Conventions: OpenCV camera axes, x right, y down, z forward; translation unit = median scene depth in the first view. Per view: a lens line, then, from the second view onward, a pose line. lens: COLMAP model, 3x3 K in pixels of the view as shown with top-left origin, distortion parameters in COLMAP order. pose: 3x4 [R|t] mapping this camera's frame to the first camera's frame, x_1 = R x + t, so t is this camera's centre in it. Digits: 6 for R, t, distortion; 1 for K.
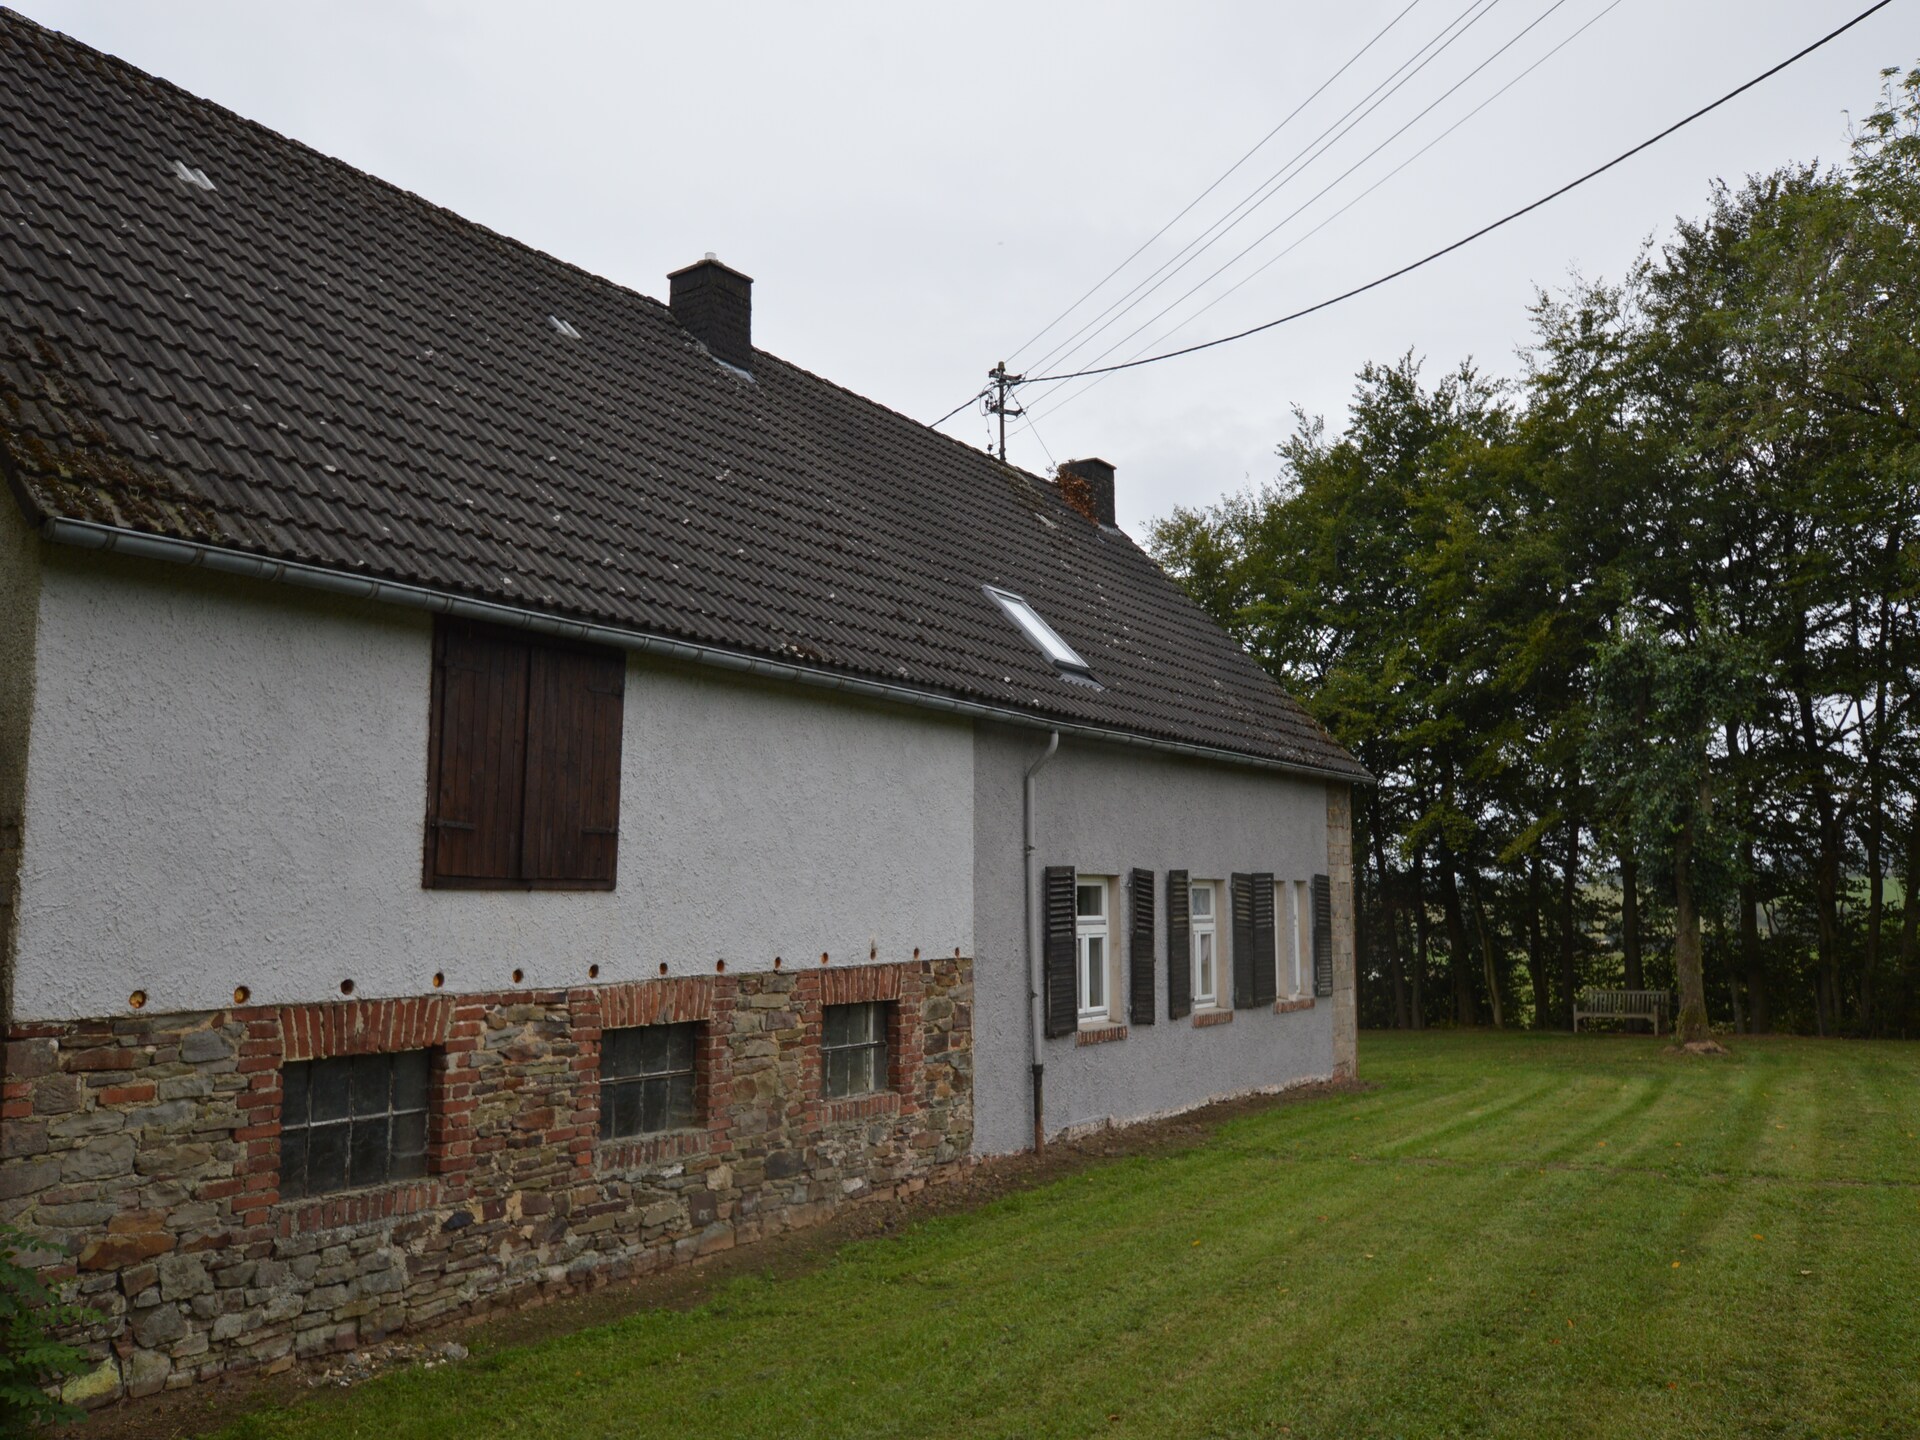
lens RADIAL K [[1445.2, 0, 964.2], [0, 1445.2, 722.1], [0, 0, 1]] dist [-0.011944, 0.005947]
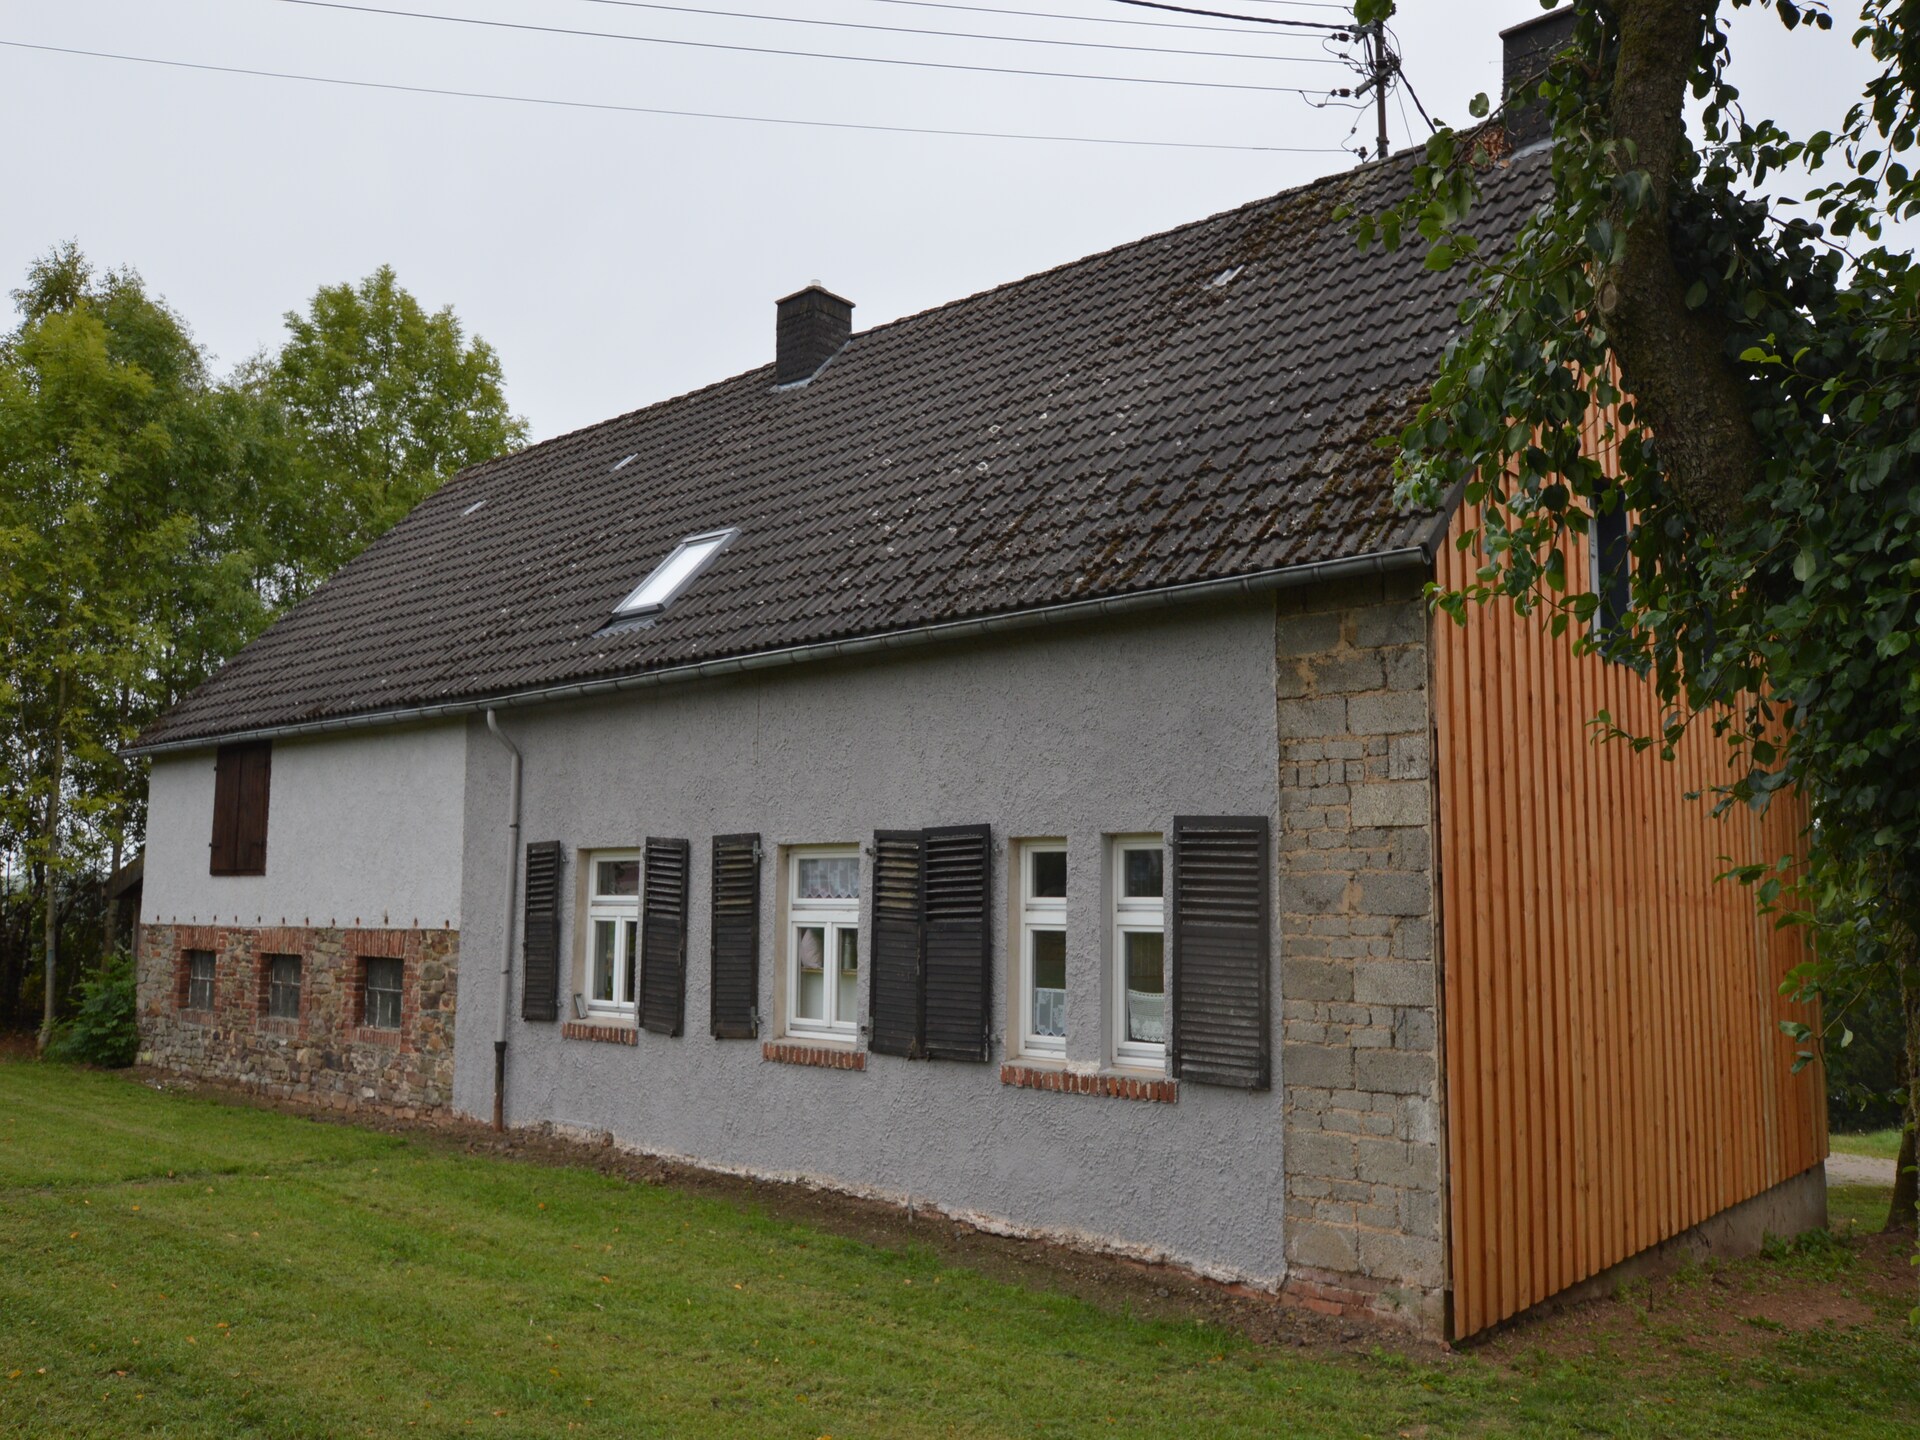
lens RADIAL K [[1445.2, 0, 965.2], [0, 1445.2, 721.9], [0, 0, 1]] dist [-0.011944, 0.005947]
pose [[-0.083662, -0.120625, -0.989166, 1.129174], [0.118515, 0.984397, -0.130067, 0.203094], [0.989421, -0.128113, -0.068061, 1.536606]]
